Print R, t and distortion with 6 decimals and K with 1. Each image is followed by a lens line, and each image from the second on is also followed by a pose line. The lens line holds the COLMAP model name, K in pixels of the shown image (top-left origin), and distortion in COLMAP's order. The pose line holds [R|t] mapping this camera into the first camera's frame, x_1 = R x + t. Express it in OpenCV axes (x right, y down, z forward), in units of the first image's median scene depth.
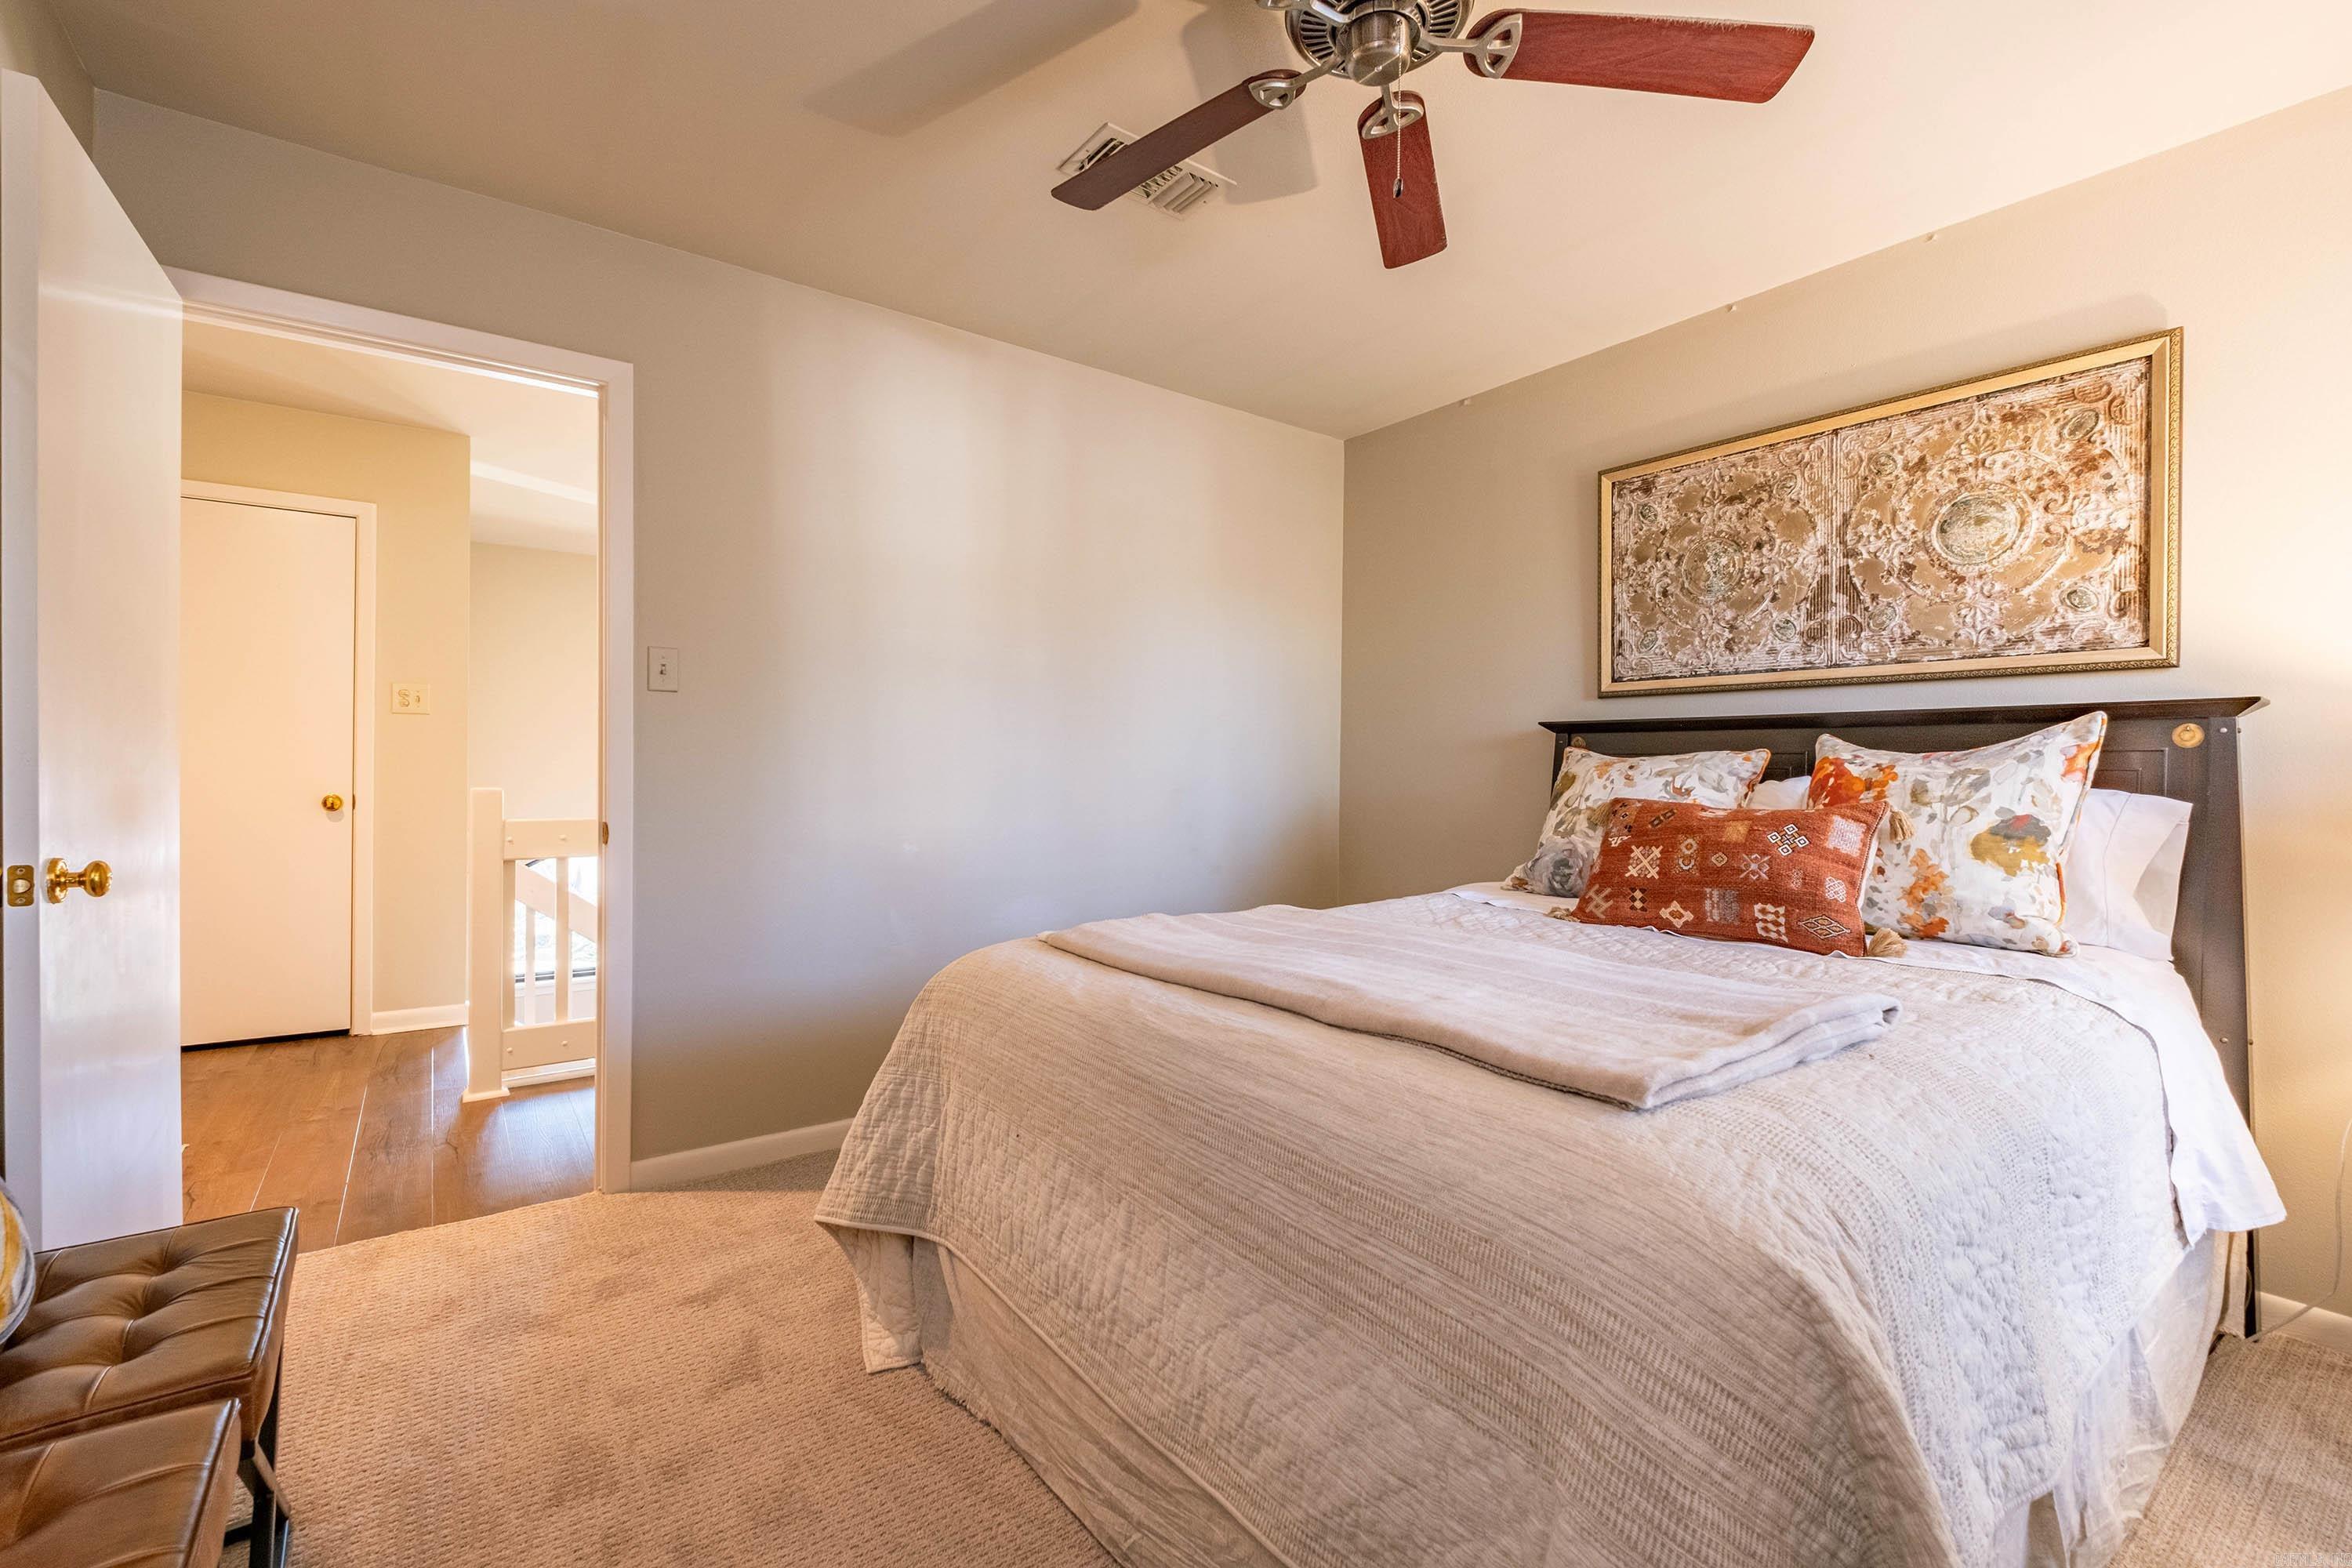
lens RADIAL K [[1015.7, 0, 1178.2], [0, 1015.7, 772.5], [0, 0, 1]] dist [-0.004018, -0.000219]
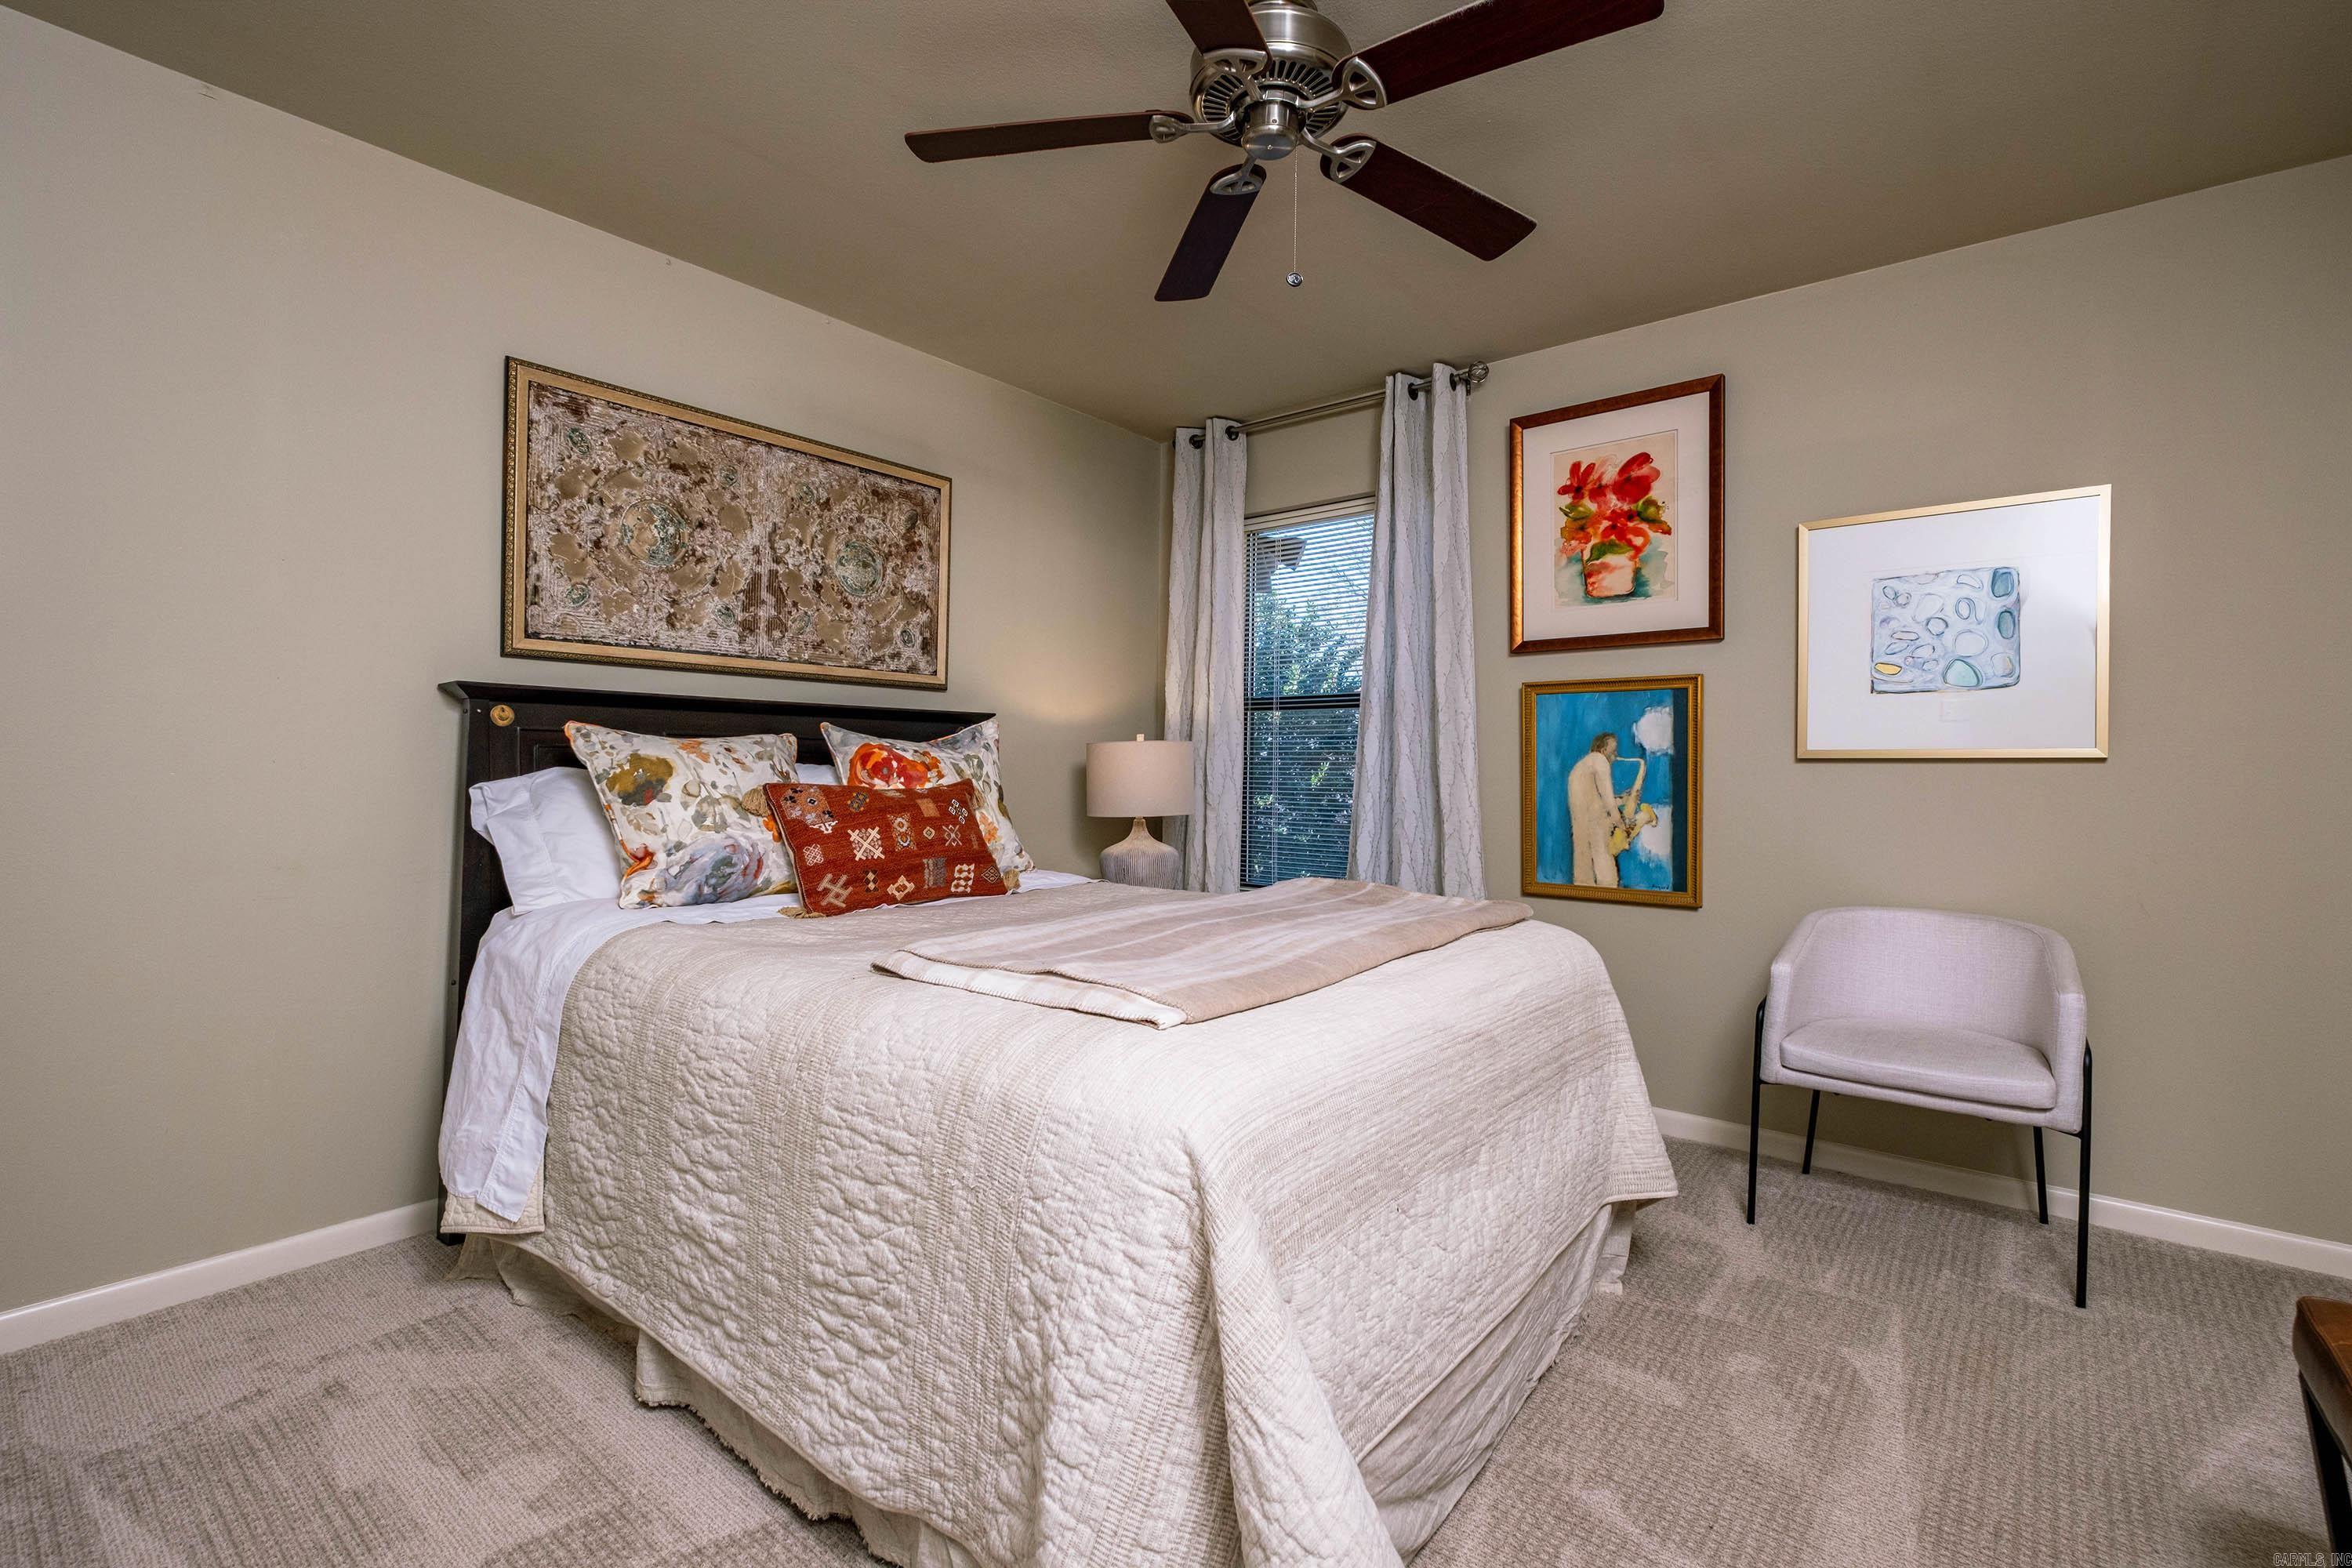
lens RADIAL K [[1049.2, 0, 1170.0], [0, 1049.2, 769.3], [0, 0, 1]] dist [0.004258, 0.000329]
pose [[-0.251538, -0.013777, 0.967749, -0.567741], [-0.008180, 0.999893, 0.012108, -0.002186], [-0.967813, -0.004871, -0.251624, 0.860070]]
